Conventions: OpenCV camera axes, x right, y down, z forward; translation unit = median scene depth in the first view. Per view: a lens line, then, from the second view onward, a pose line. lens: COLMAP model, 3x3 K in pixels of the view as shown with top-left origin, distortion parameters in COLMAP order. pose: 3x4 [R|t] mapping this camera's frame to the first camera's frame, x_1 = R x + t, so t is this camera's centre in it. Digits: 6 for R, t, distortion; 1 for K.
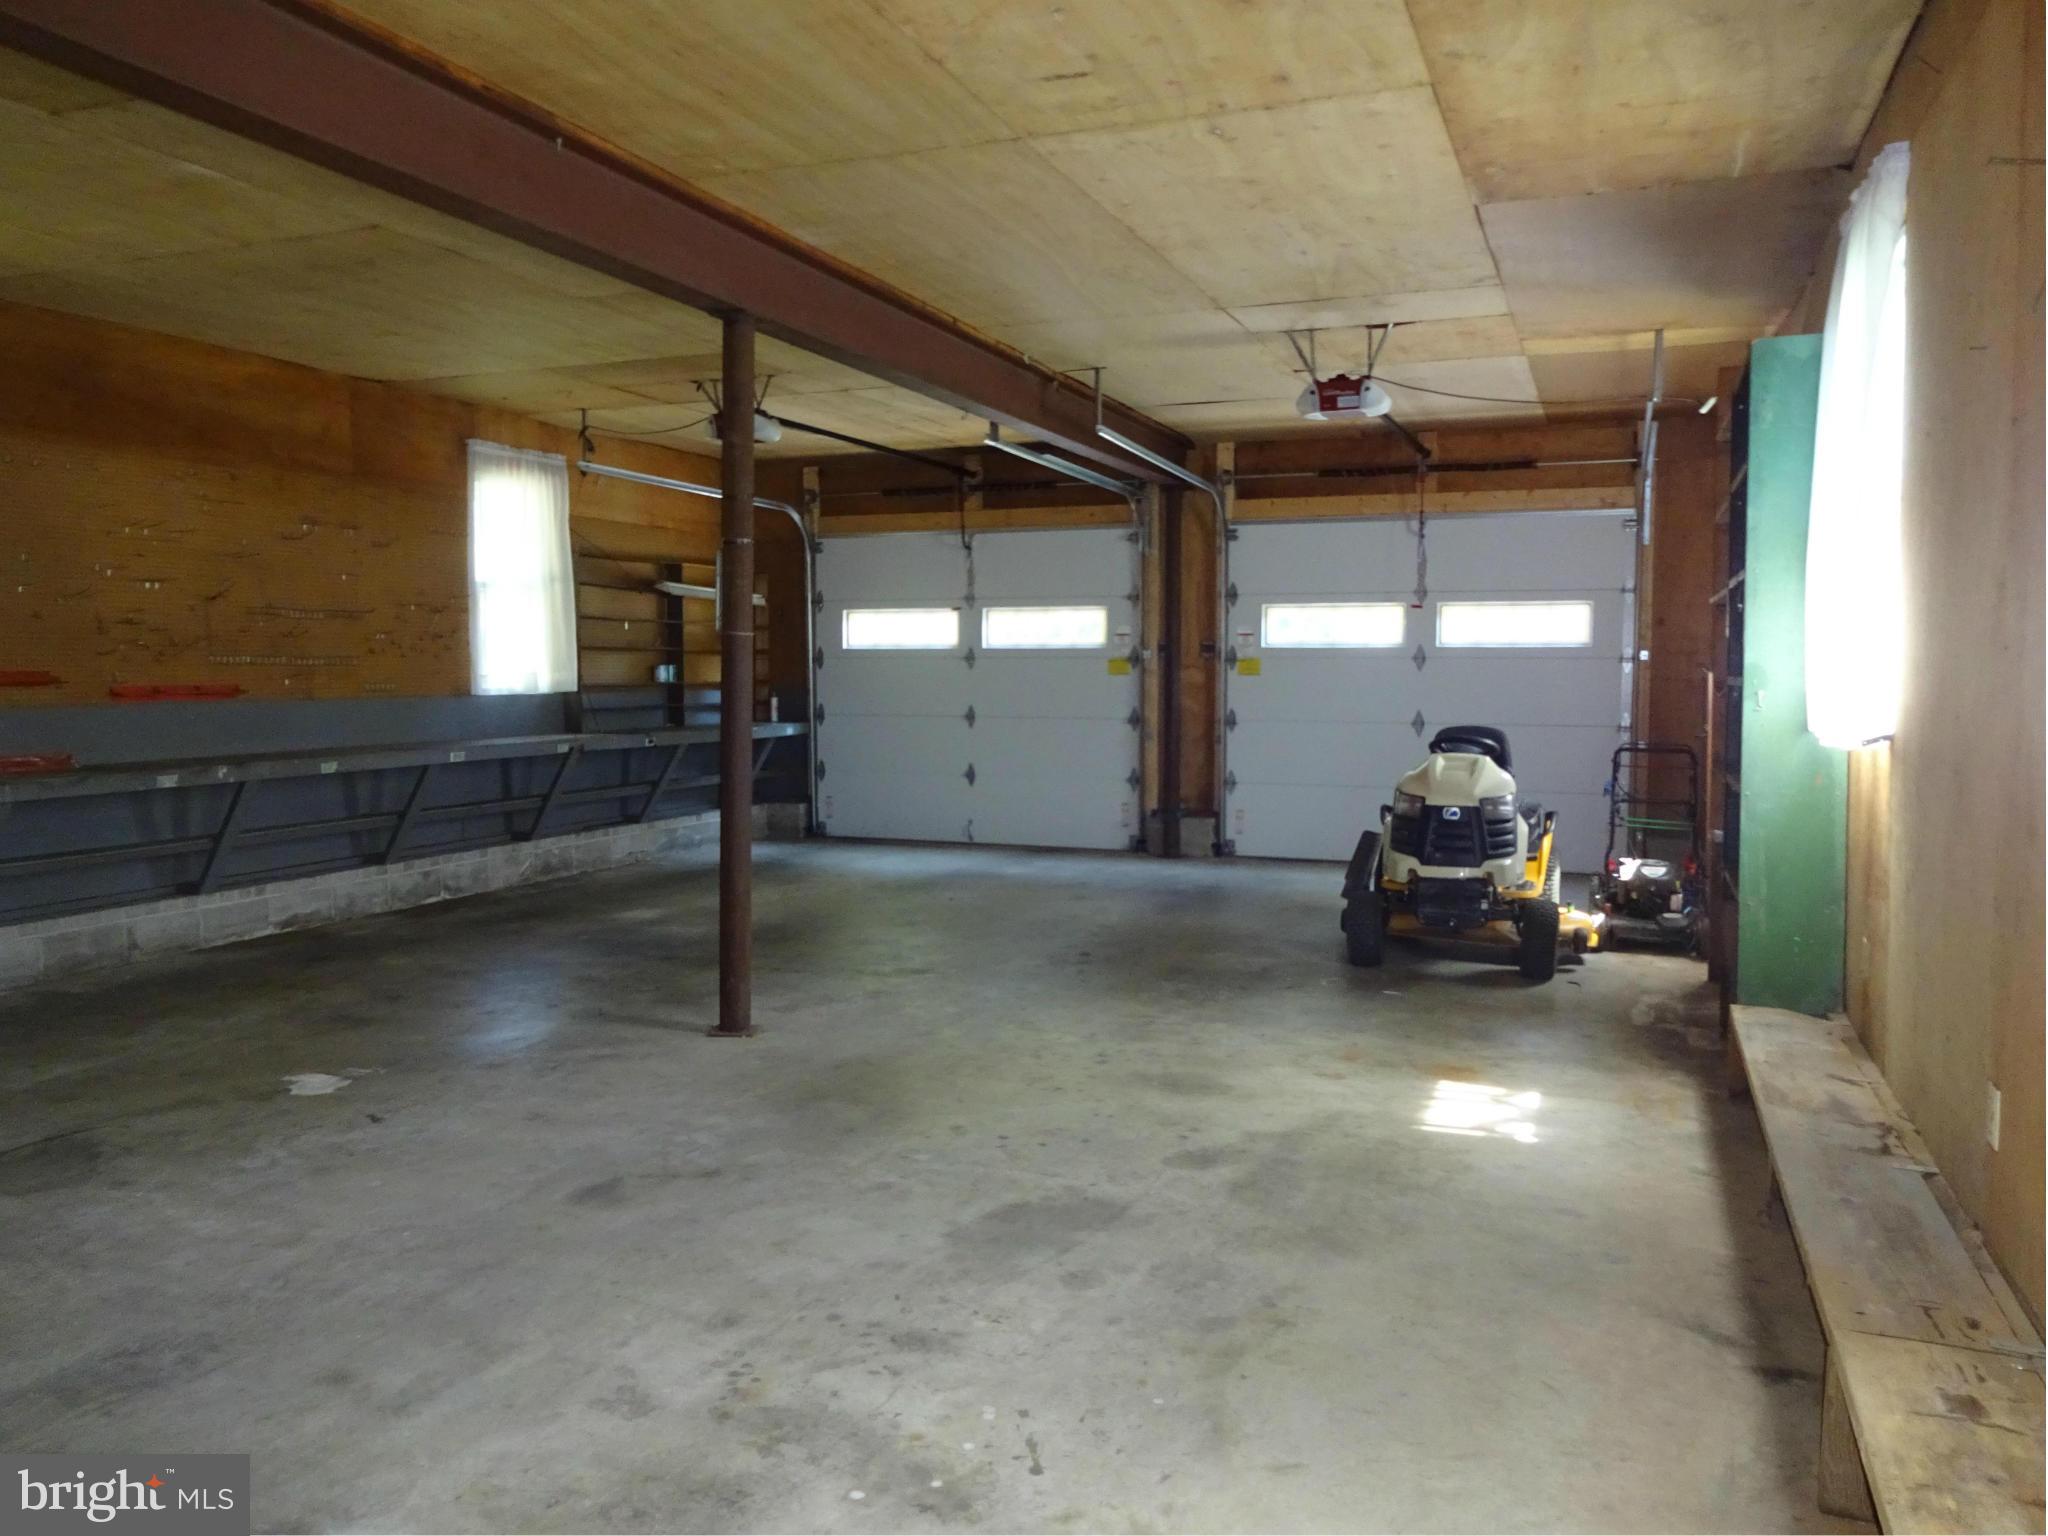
lens RADIAL K [[1476.1, 0, 1028.7], [0, 1476.1, 766.6], [0, 0, 1]] dist [0.001787, 0.001961]
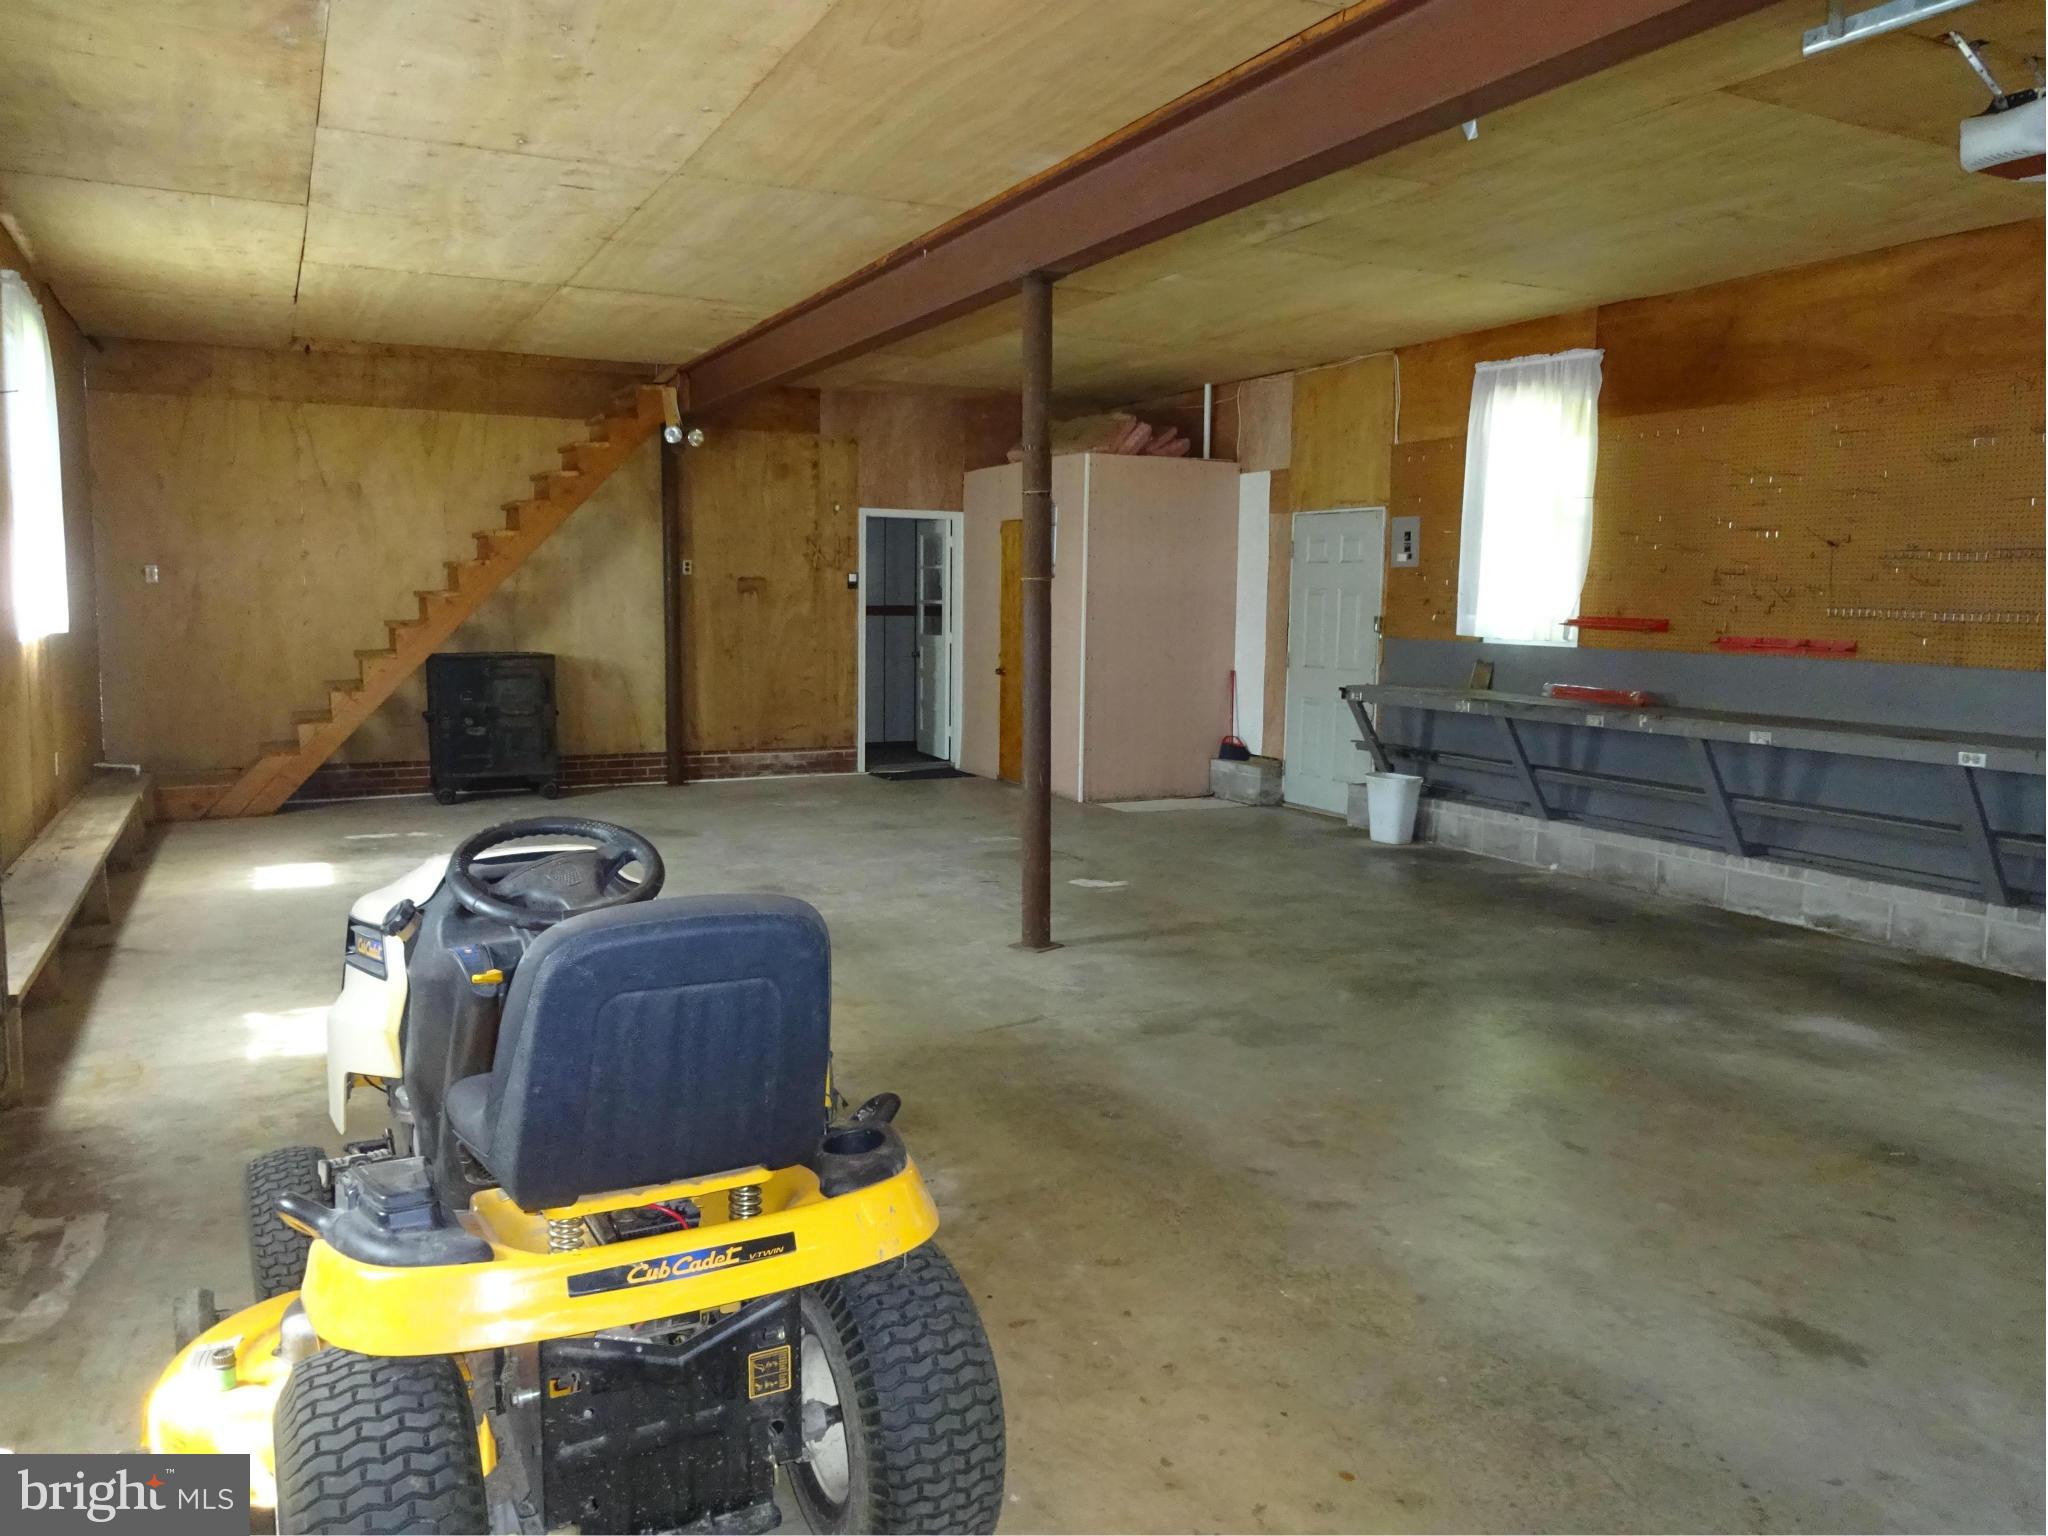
lens RADIAL K [[1476.1, 0, 1029.8], [0, 1476.1, 762.2], [0, 0, 1]] dist [0.001787, 0.001961]
pose [[-0.658066, 0.076483, -0.749066, 0.481065], [-0.069798, 0.984348, 0.161825, -0.101150], [0.749718, 0.158774, -0.642428, 1.318663]]
